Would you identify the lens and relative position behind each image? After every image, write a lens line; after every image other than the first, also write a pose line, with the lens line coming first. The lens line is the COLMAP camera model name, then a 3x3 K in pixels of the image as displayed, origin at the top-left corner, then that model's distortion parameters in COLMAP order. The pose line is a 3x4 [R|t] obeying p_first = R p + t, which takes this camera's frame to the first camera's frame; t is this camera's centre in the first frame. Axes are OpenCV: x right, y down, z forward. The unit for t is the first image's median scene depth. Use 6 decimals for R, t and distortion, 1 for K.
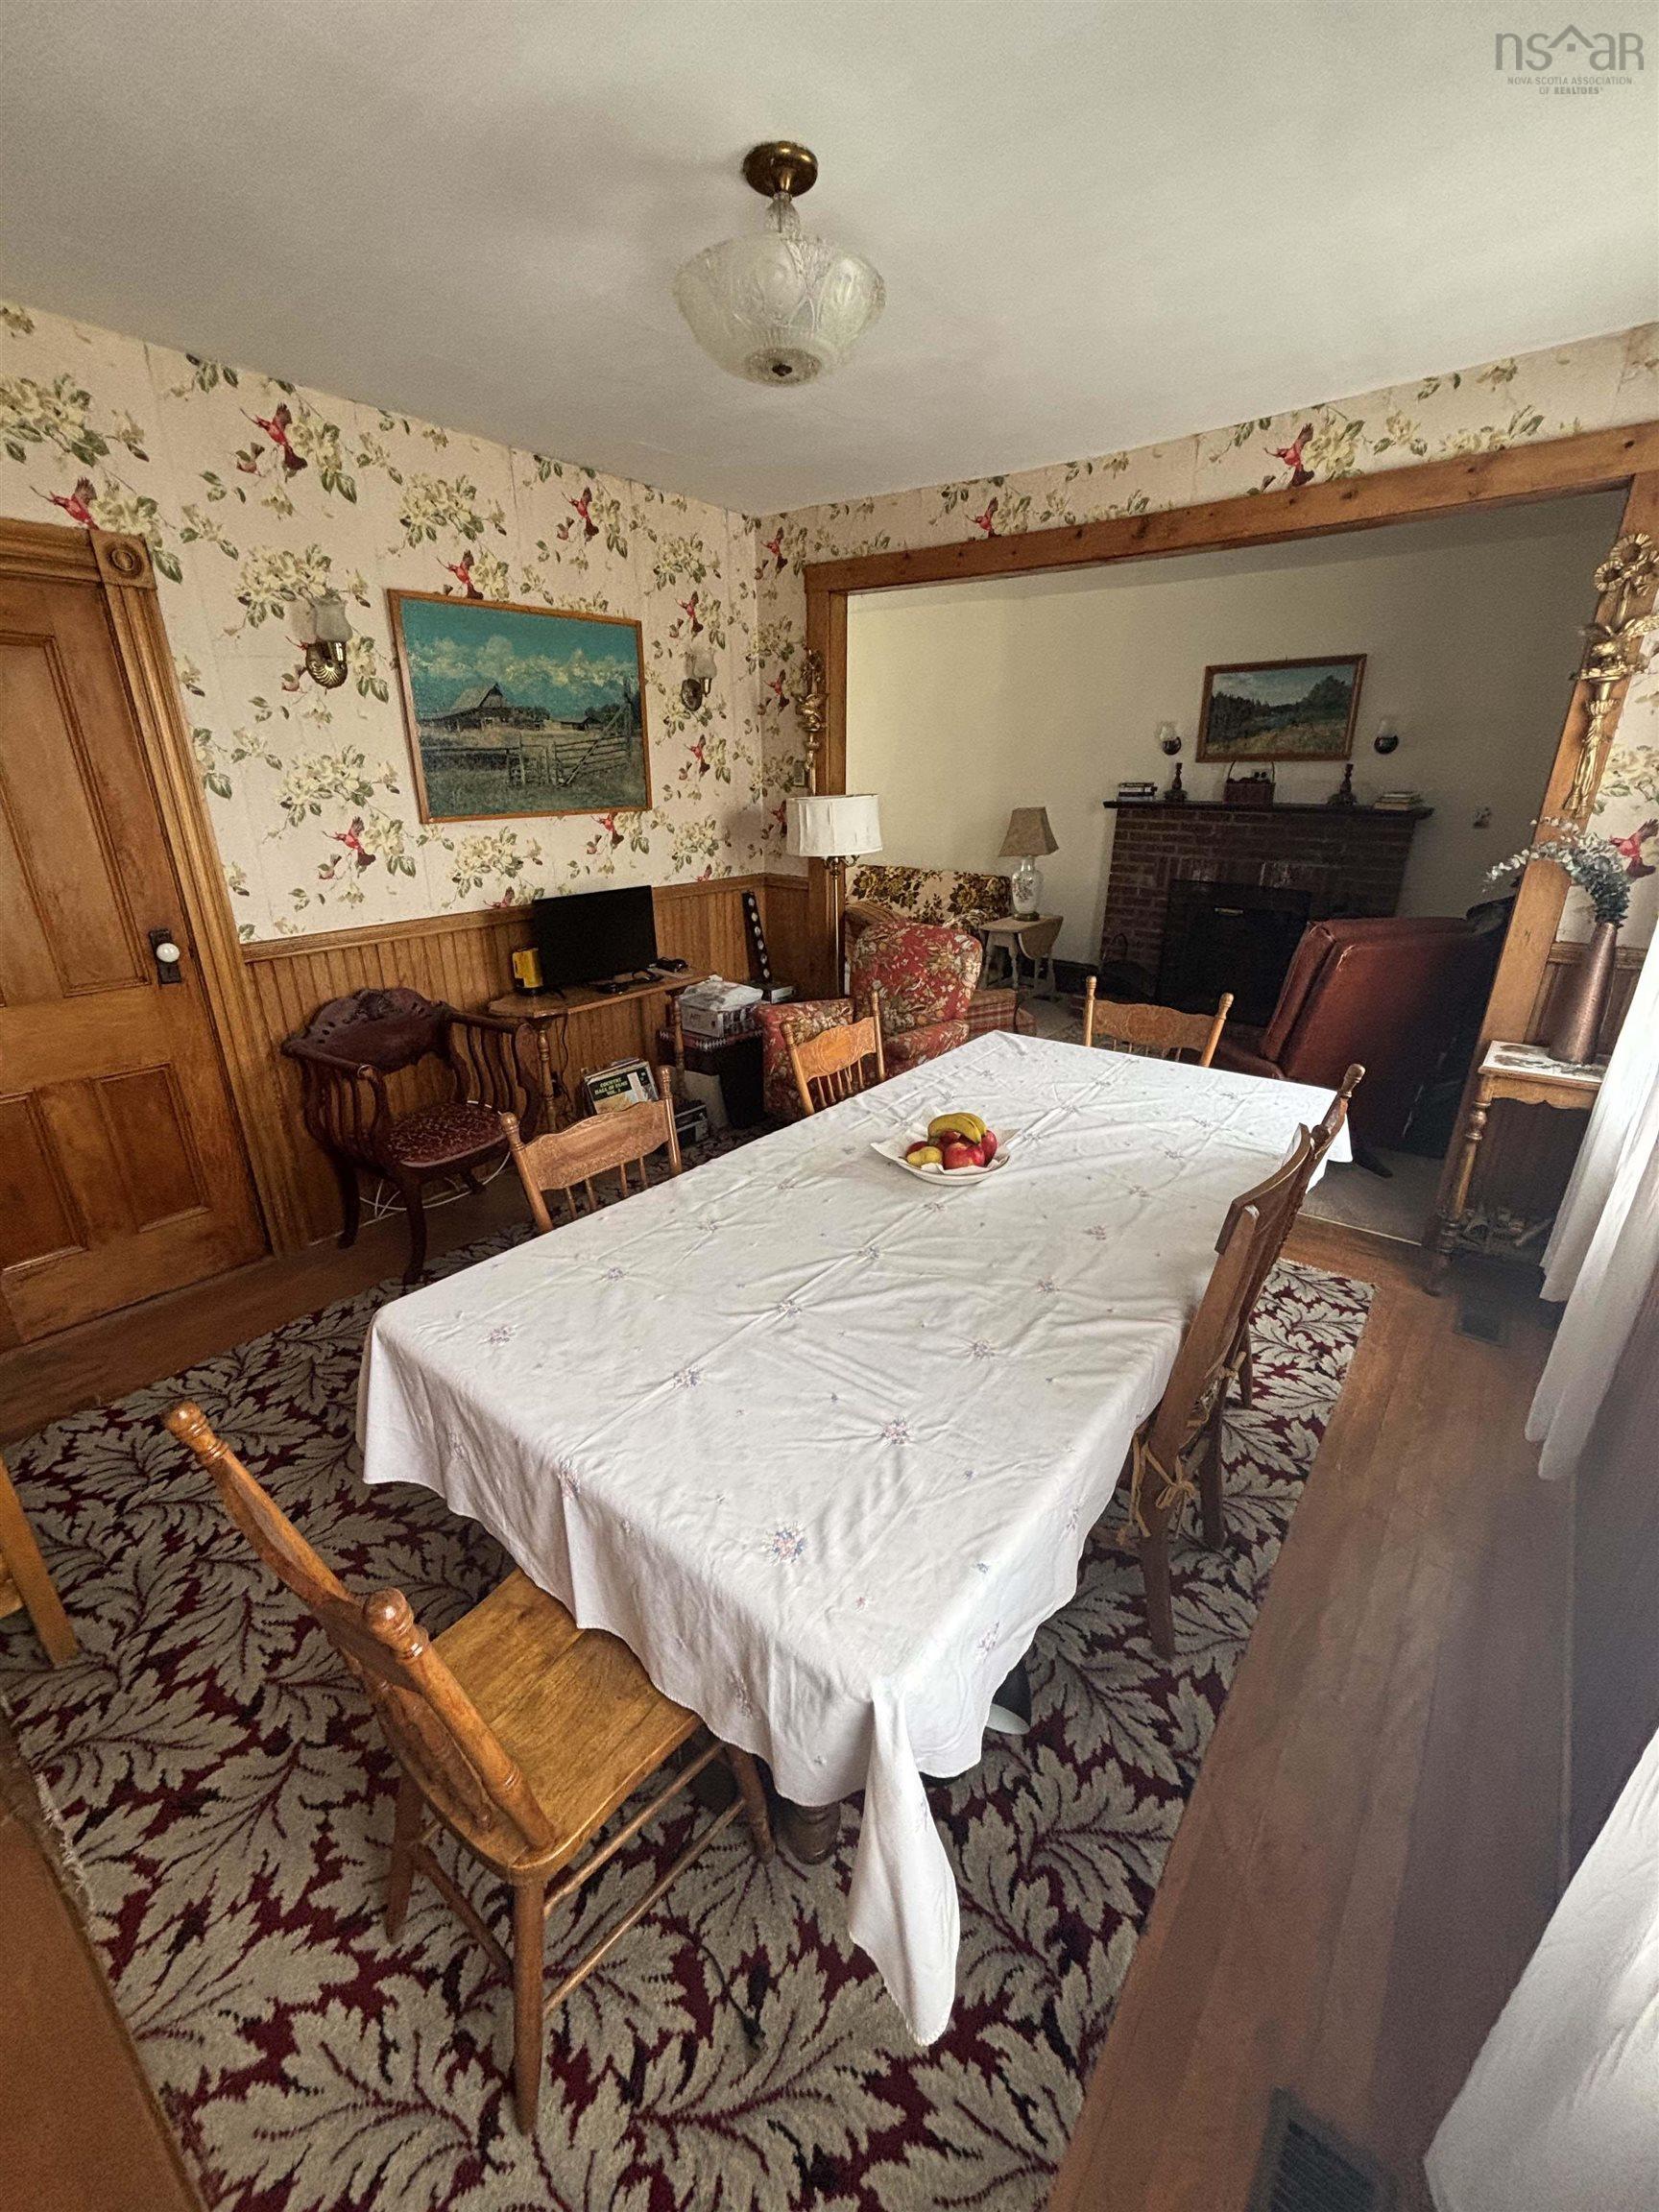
lens RADIAL K [[894.6, 0, 825.9], [0, 894.6, 1096.7], [0, 0, 1]] dist [-0.004515, -0.000932]
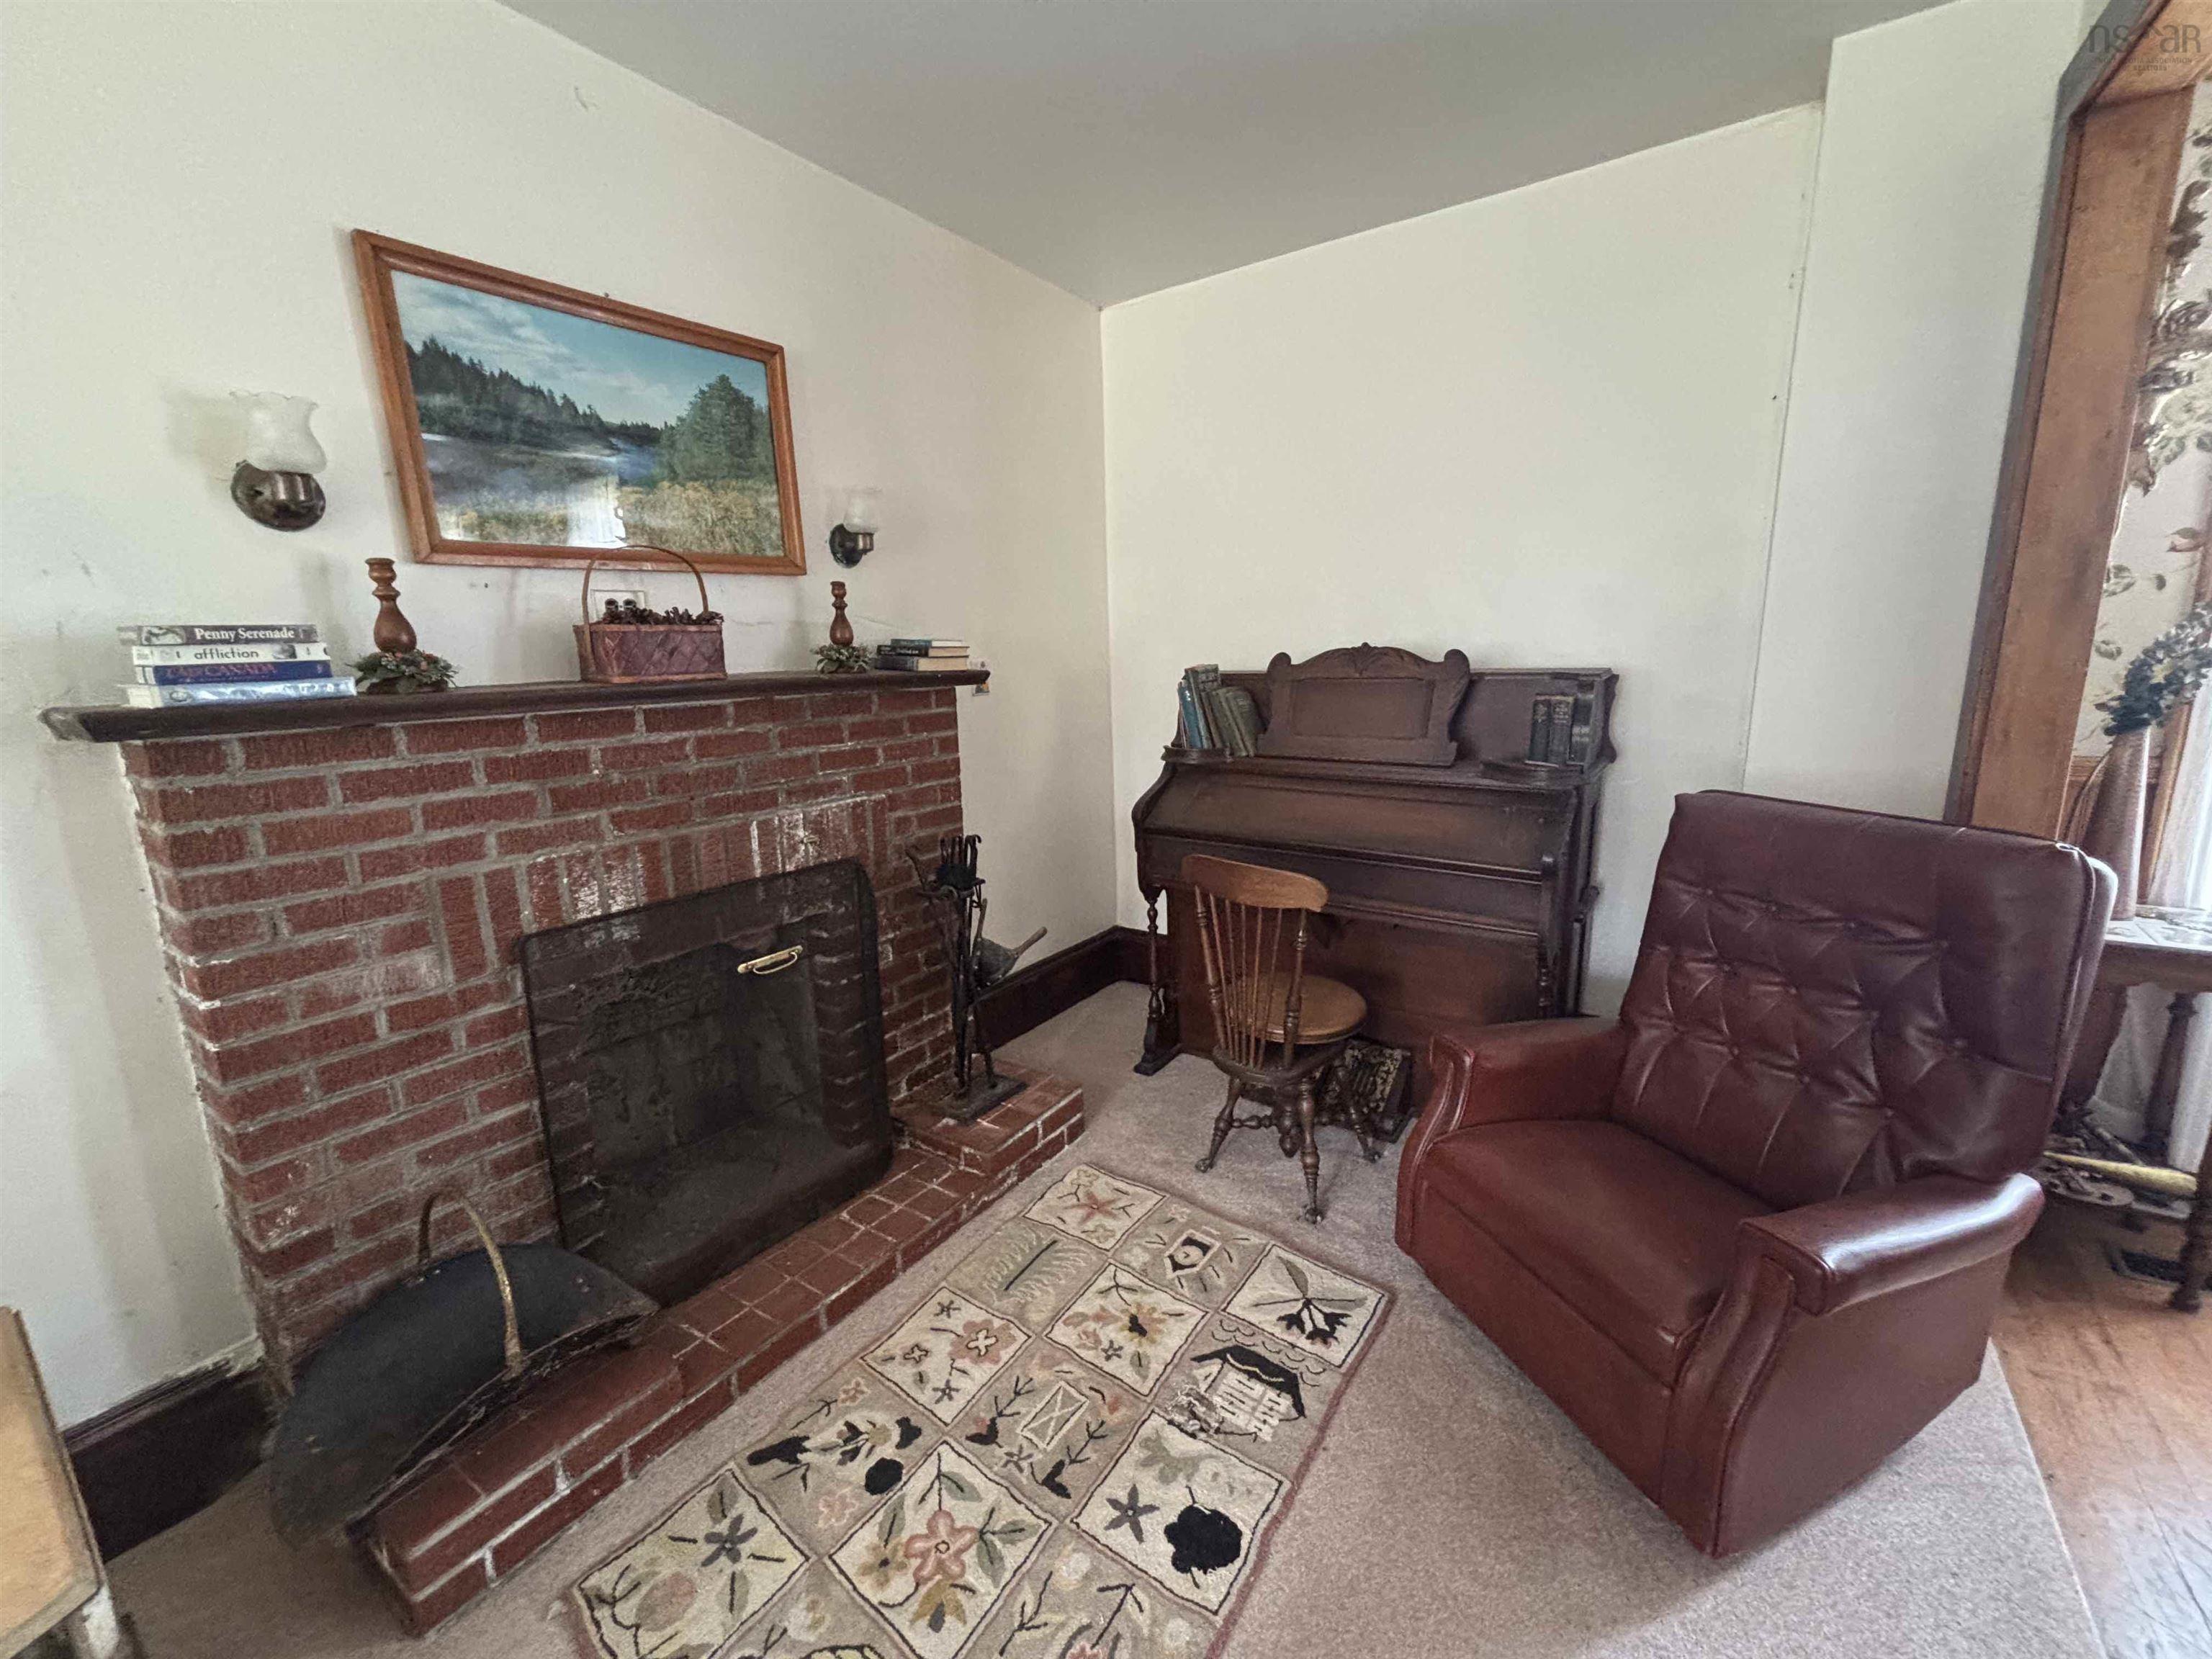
lens RADIAL K [[894.6, 0, 1106.8], [0, 894.6, 830.0], [0, 0, 1]] dist [-0.004515, -0.000932]
pose [[-0.088338, -0.197851, 0.976243, 0.180709], [0.368715, 0.903962, 0.216566, -0.551196], [-0.925335, 0.379087, -0.006903, 1.662711]]
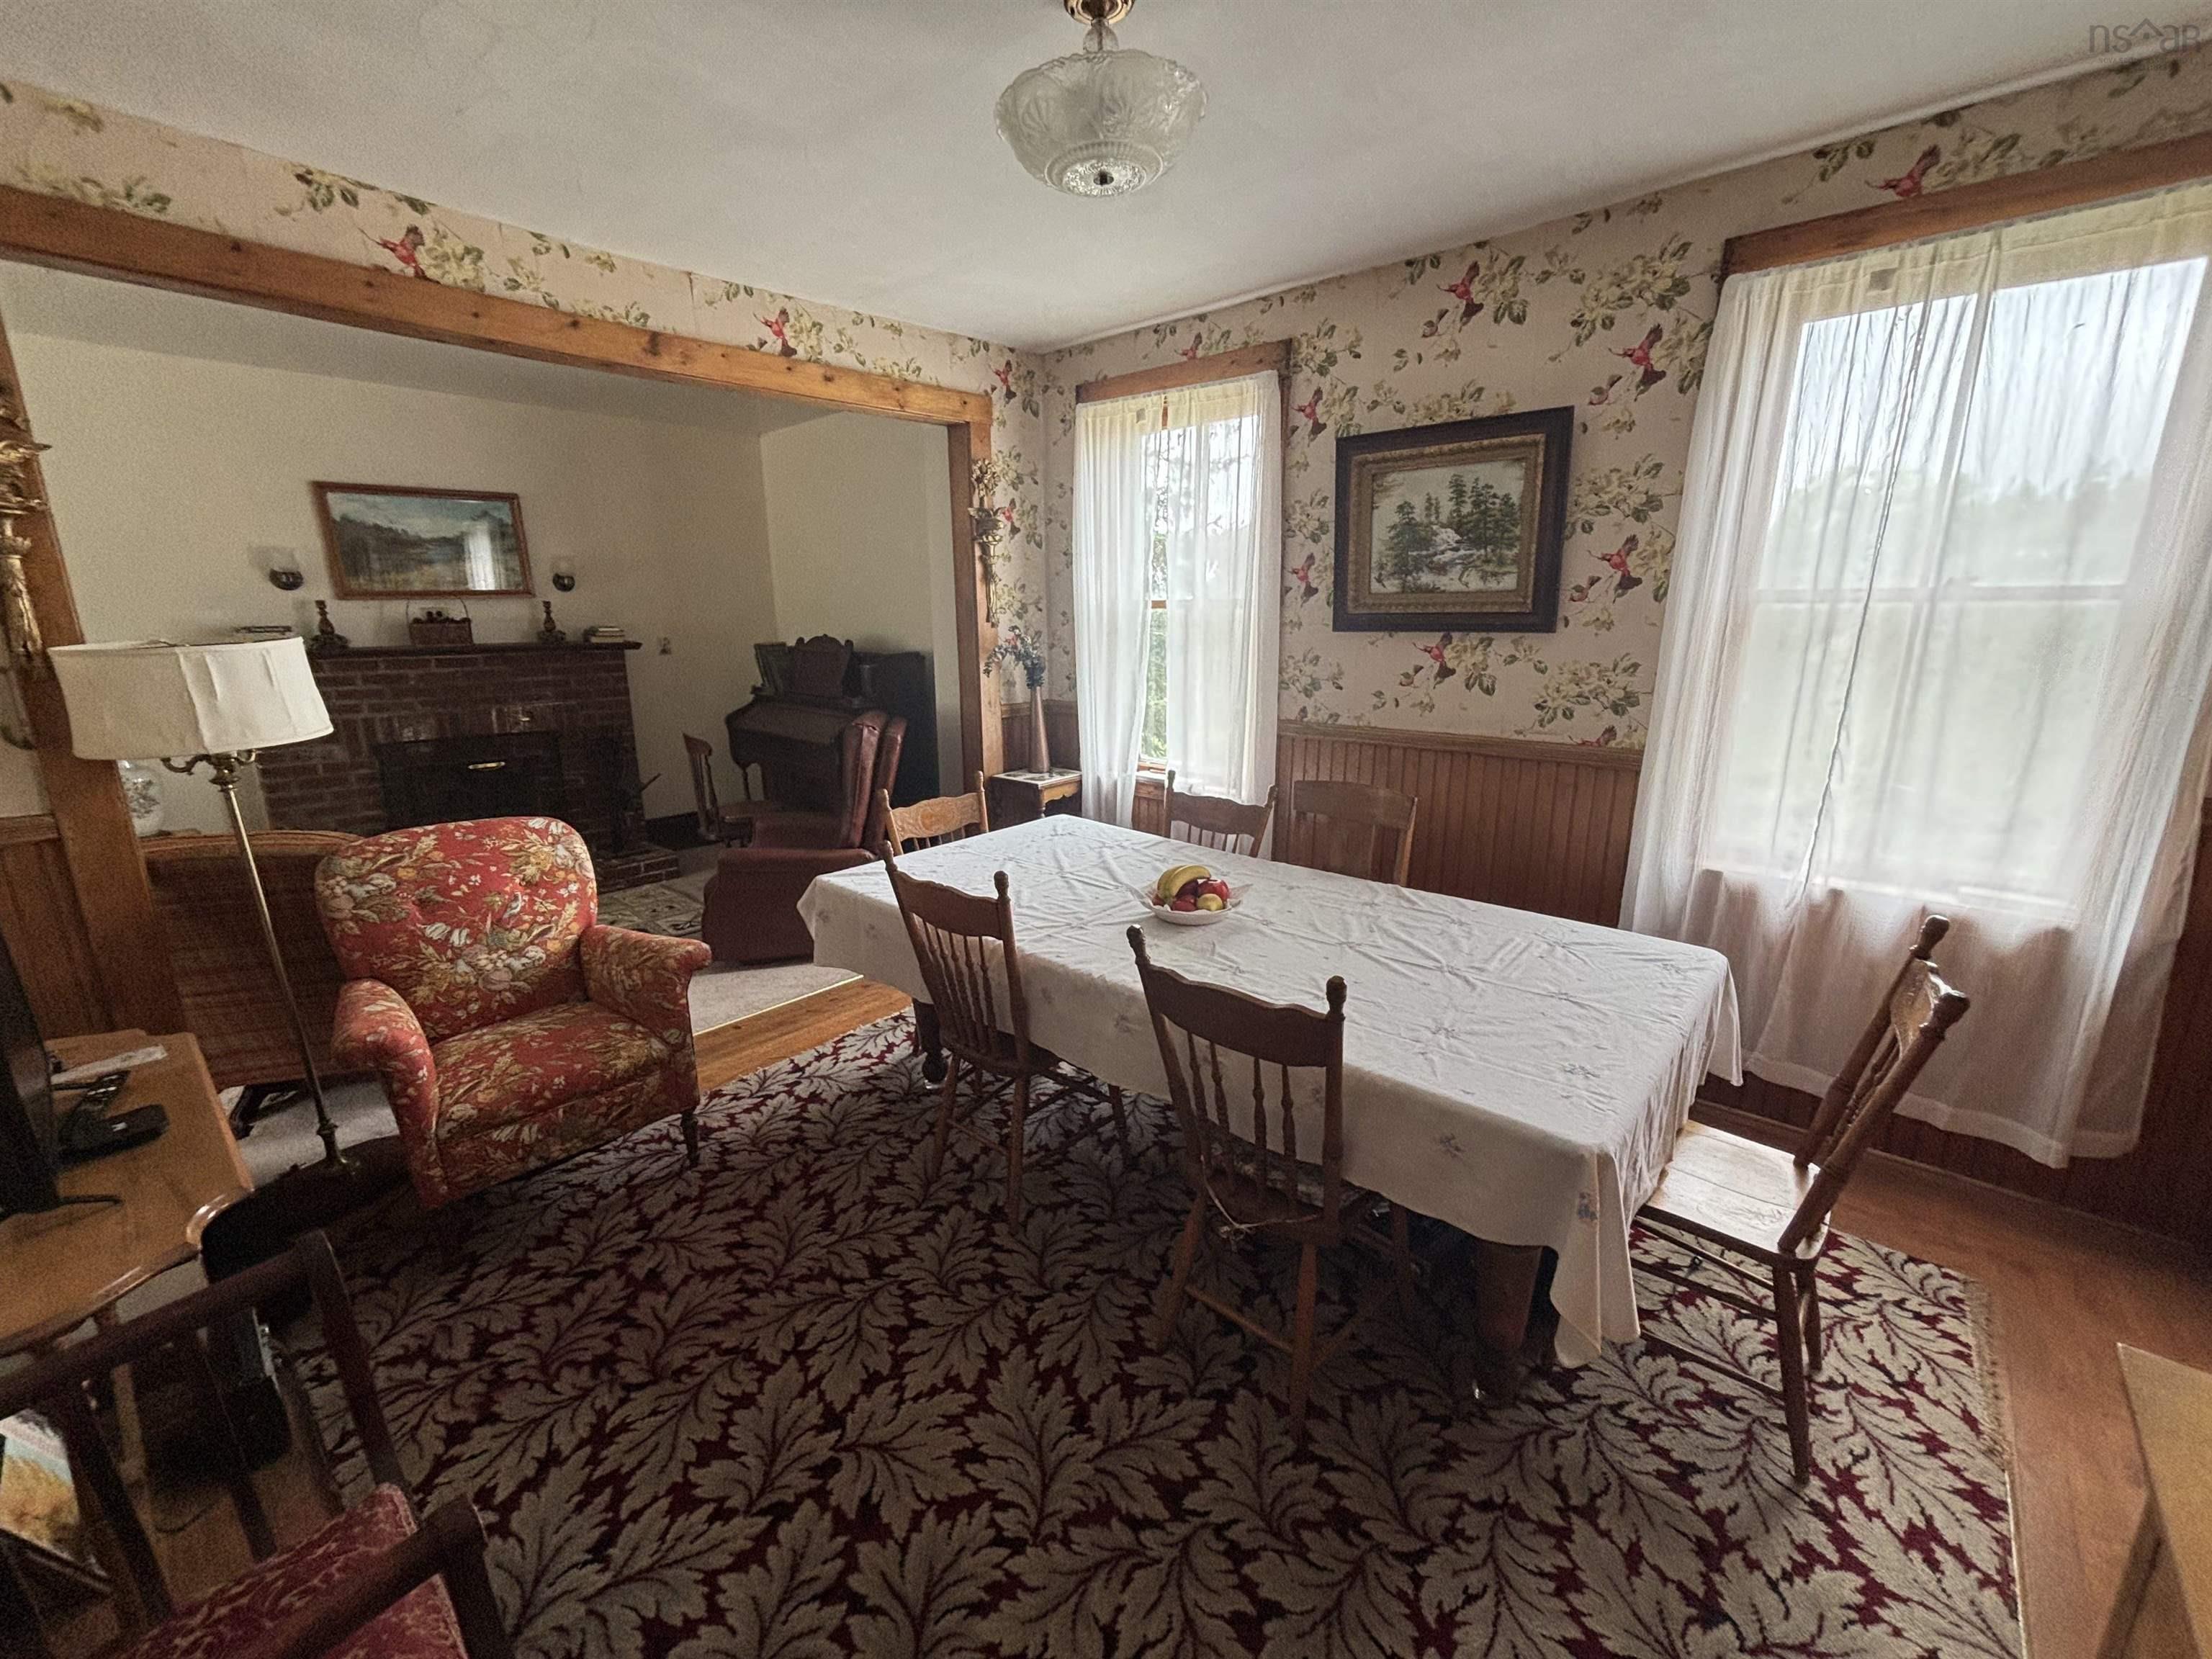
lens RADIAL K [[894.6, 0, 1107.4], [0, 894.6, 825.5], [0, 0, 1]] dist [-0.004515, -0.000932]
pose [[0.056647, -0.229931, 0.971557, -0.710930], [0.354469, 0.914354, 0.195725, -0.213577], [-0.933350, 0.333300, 0.133299, 0.668411]]
